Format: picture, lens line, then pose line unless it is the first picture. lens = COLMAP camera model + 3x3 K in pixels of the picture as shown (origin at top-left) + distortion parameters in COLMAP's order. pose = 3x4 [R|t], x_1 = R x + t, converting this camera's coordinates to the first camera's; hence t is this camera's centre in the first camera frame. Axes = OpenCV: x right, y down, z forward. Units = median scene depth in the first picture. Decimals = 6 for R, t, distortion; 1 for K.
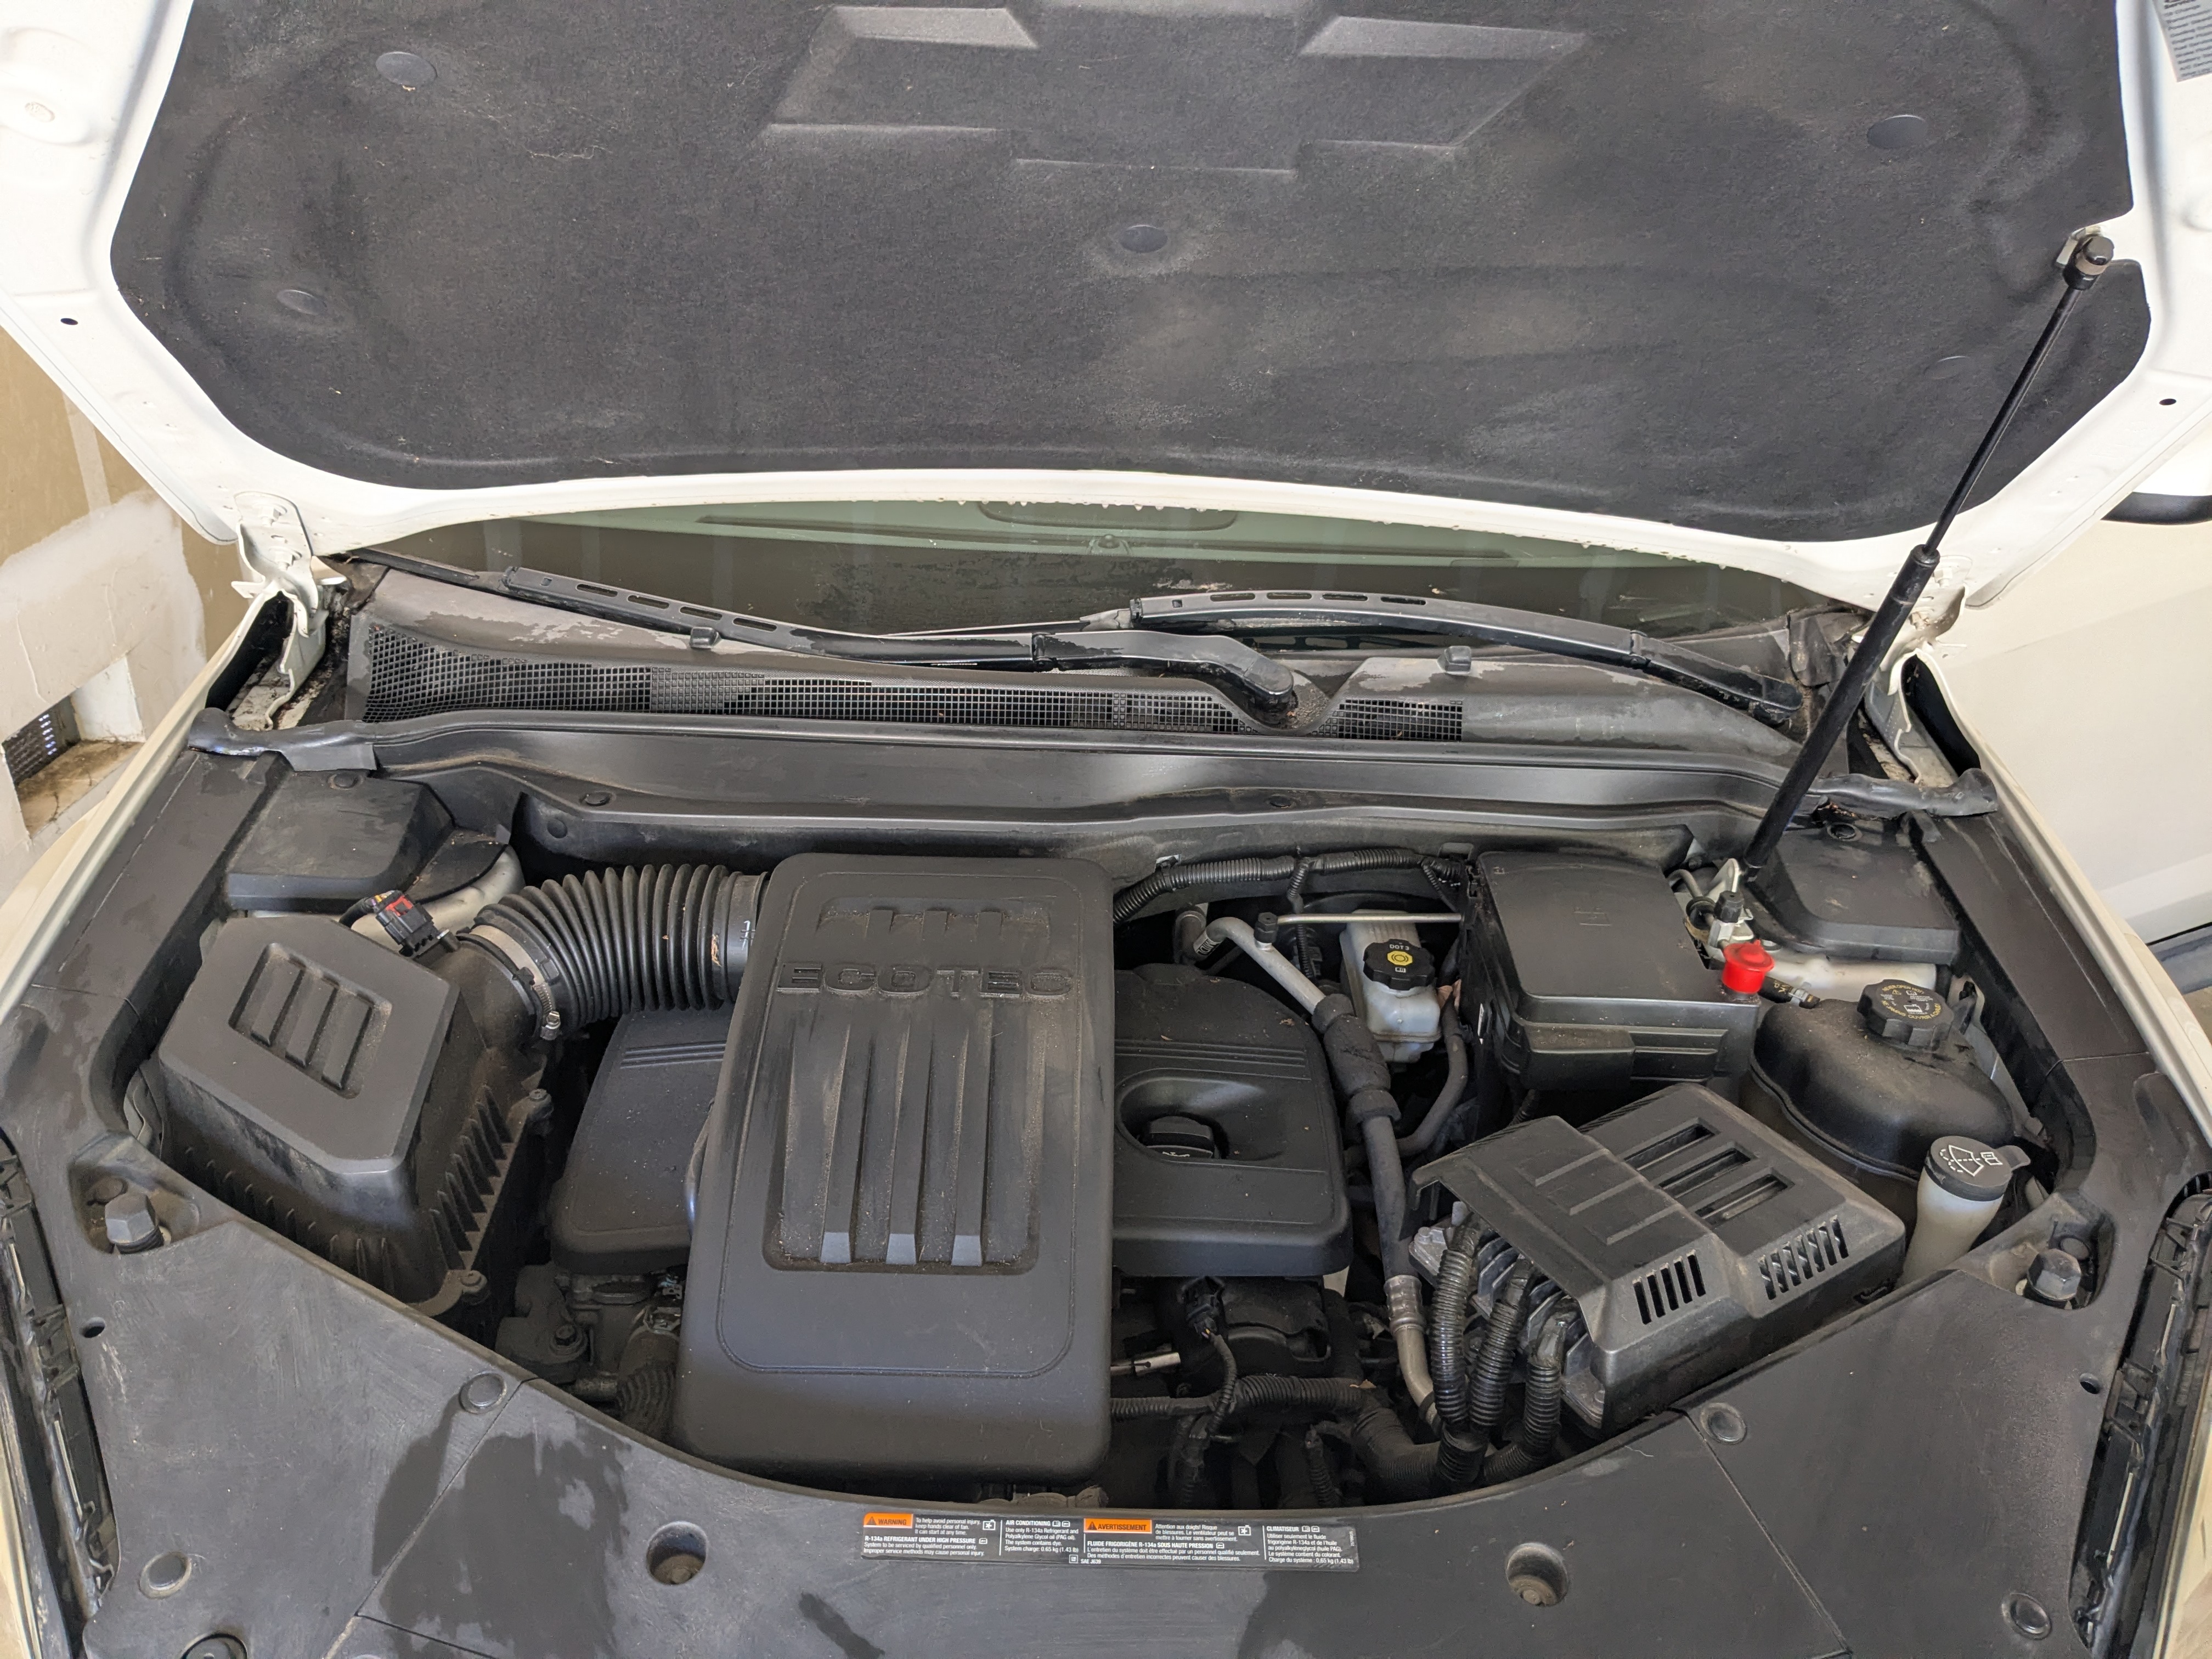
lens RADIAL K [[1758.4, 0, 1178.3], [0, 1758.4, 833.3], [0, 0, 1]] dist [0.000098, -0.028231]
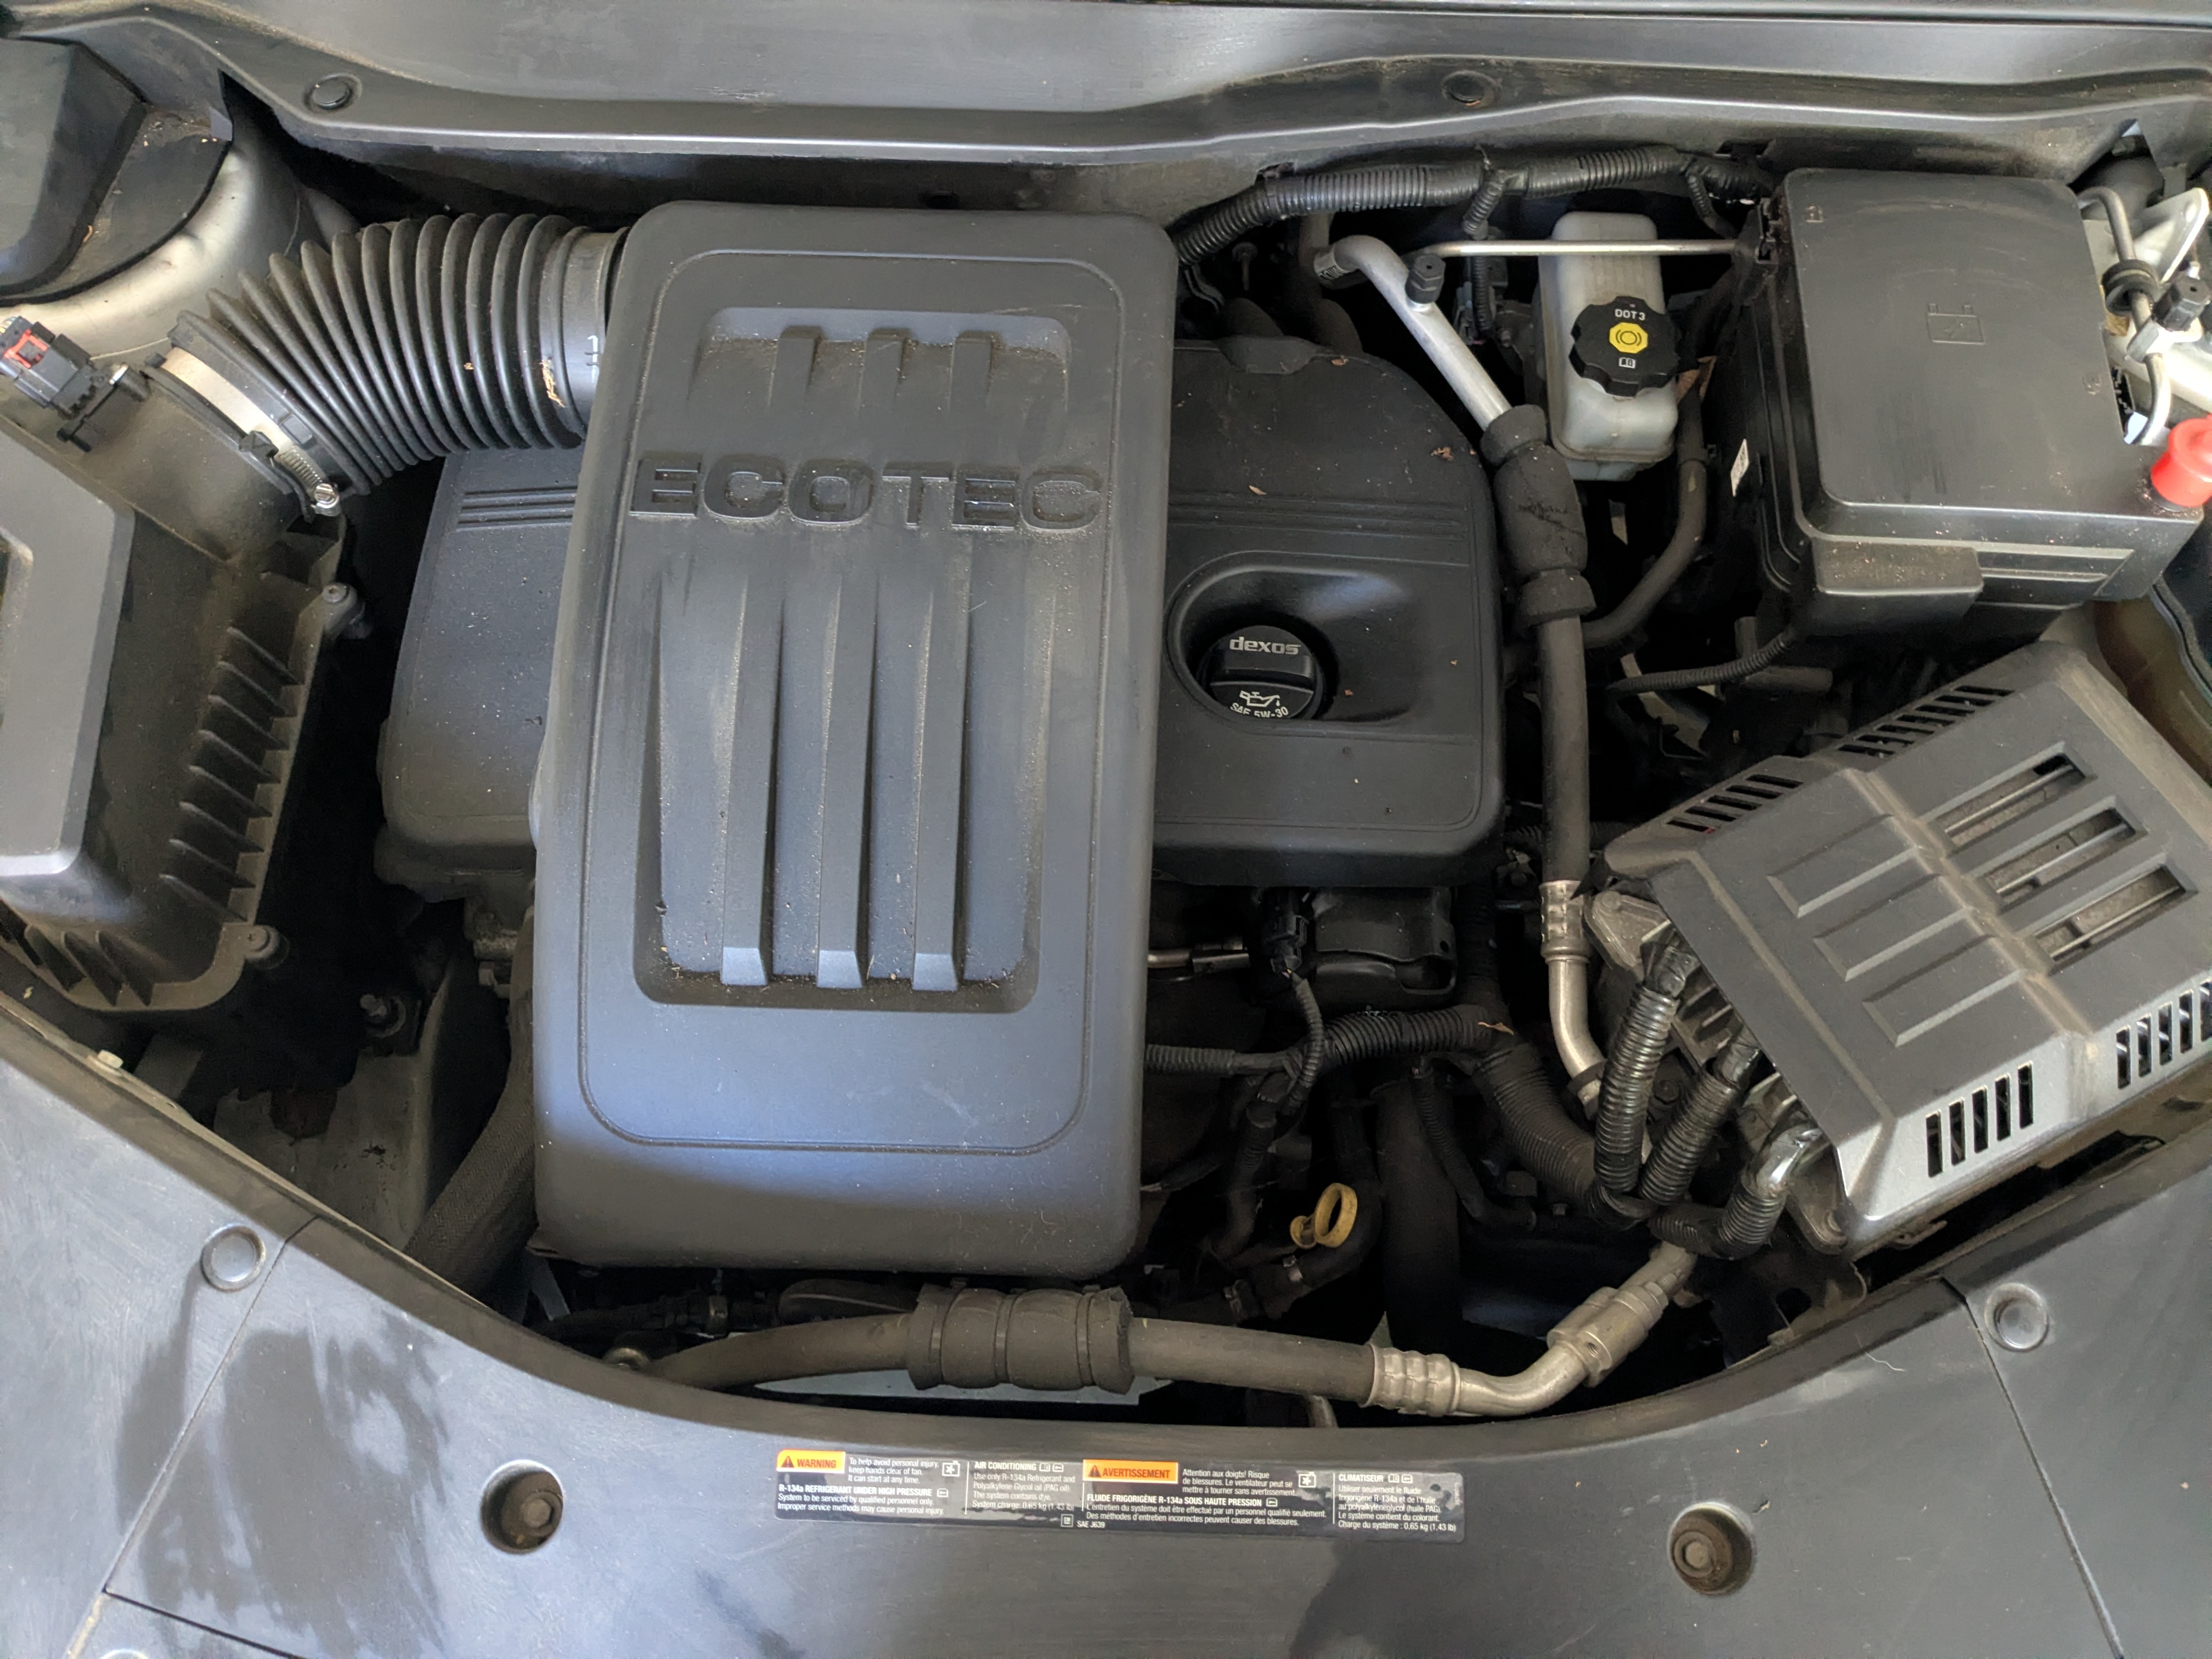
lens RADIAL K [[1758.4, 0, 1178.3], [0, 1758.4, 833.3], [0, 0, 1]] dist [0.000098, -0.028231]
pose [[0.996885, 0.052535, -0.058830, 0.010617], [-0.009927, 0.823528, 0.567188, -0.175633], [0.078246, -0.564837, 0.821484, 0.432283]]
